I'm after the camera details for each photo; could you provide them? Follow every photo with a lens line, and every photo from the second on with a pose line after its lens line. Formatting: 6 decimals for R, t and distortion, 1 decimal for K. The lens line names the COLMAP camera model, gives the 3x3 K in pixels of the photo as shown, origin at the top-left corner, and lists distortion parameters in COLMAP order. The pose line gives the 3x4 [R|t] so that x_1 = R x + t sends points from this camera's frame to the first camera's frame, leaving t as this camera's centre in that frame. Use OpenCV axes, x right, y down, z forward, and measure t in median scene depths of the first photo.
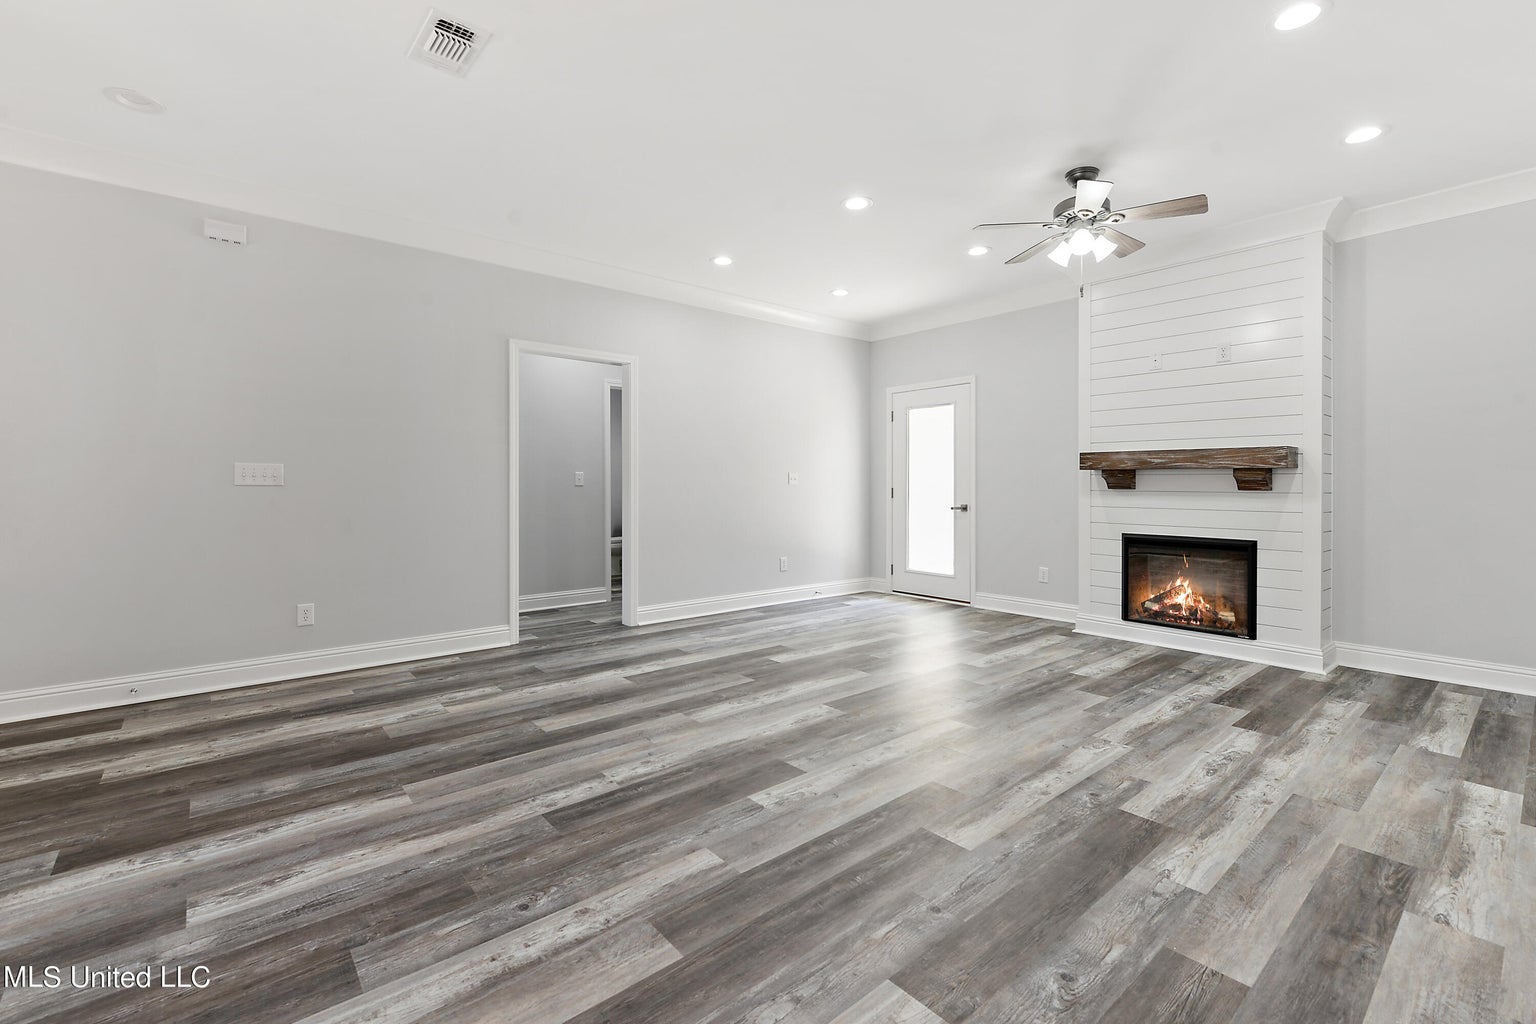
lens RADIAL K [[676.8, 0, 758.9], [0, 676.8, 488.8], [0, 0, 1]] dist [0.001870, -0.002593]
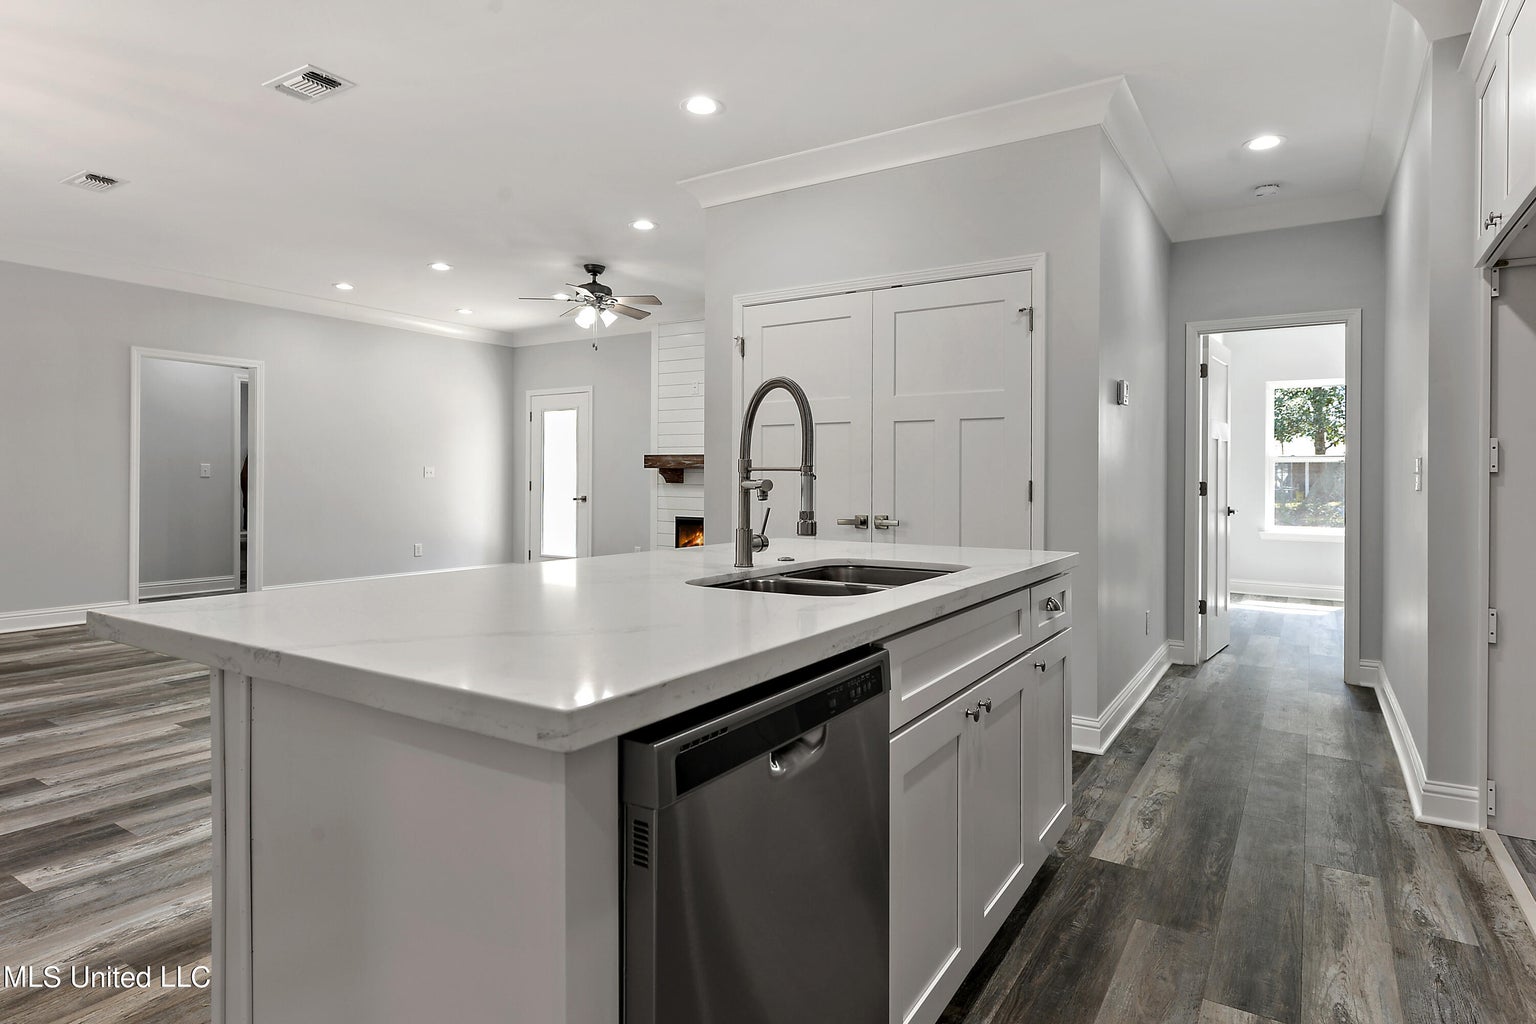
lens RADIAL K [[849.7, 0, 759.4], [0, 849.7, 477.7], [0, 0, 1]] dist [-0.005931, 0.001916]
pose [[0.954143, 0.006871, 0.299273, 0.285806], [-0.004977, 0.999962, -0.007091, 0.001733], [-0.299311, 0.005277, 0.954141, -0.904049]]
